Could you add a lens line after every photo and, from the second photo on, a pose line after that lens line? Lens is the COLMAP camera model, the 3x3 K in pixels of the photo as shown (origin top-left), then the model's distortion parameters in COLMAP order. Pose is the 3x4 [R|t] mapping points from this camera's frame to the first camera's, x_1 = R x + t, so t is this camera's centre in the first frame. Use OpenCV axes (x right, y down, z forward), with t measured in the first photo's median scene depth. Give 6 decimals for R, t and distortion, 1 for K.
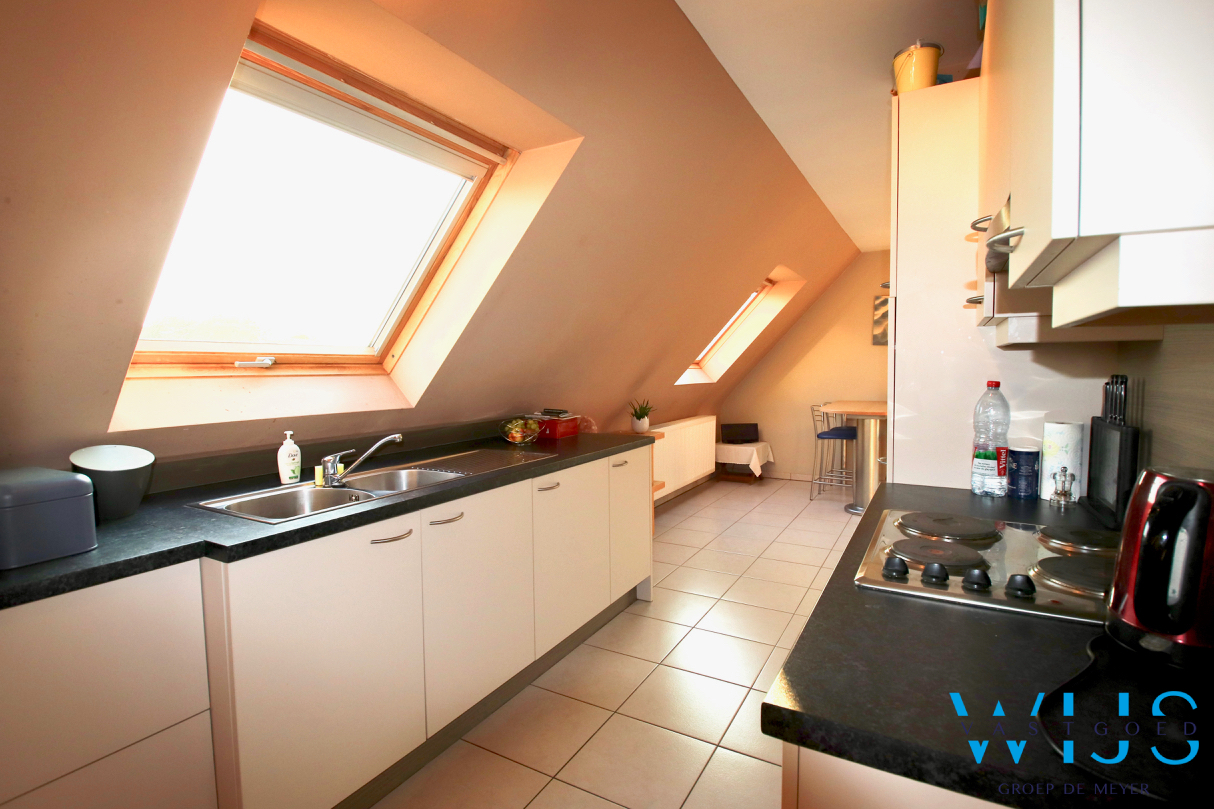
lens RADIAL K [[586.6, 0, 607.0], [0, 586.6, 404.5], [0, 0, 1]] dist [0.002302, -0.000623]
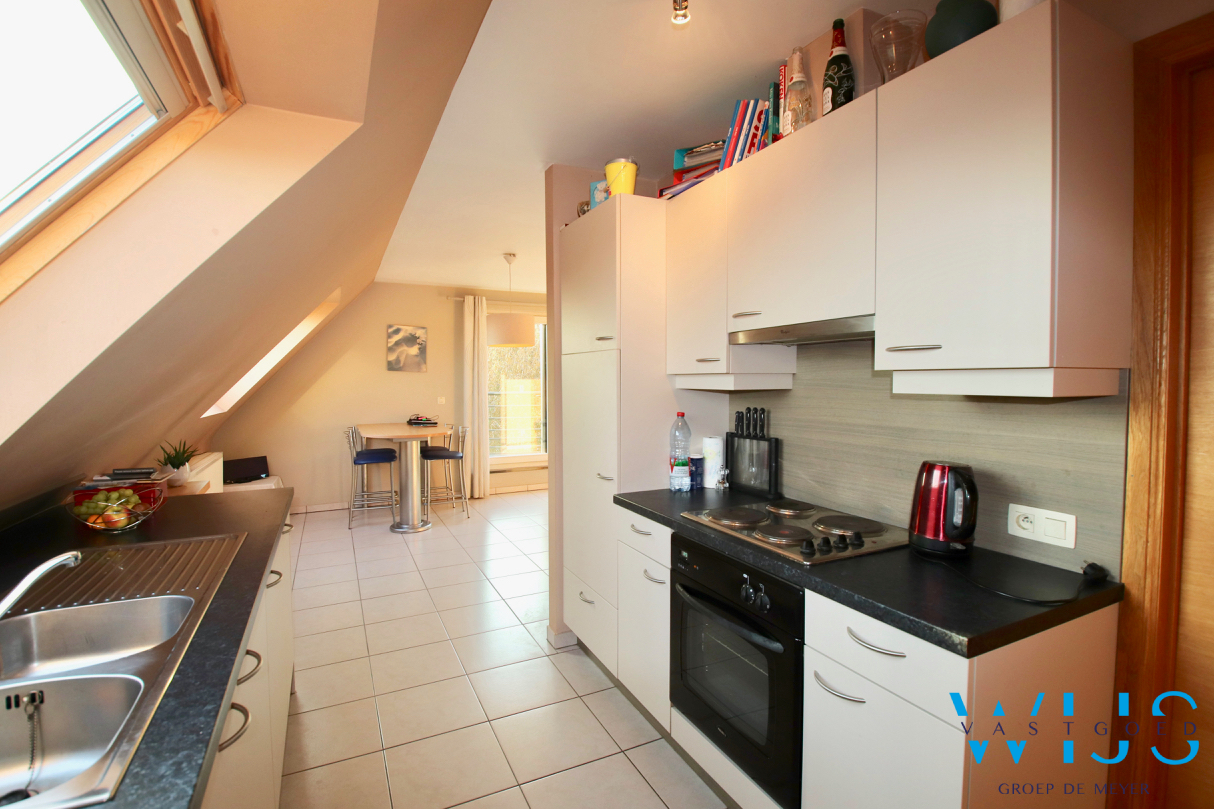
lens RADIAL K [[557.9, 0, 613.7], [0, 557.9, 406.5], [0, 0, 1]] dist [0.004954, -0.018234]
pose [[0.540936, -0.029981, 0.840529, -0.204565], [0.050172, 0.998735, 0.003335, -0.022918], [-0.839566, 0.040368, 0.541756, 0.136154]]
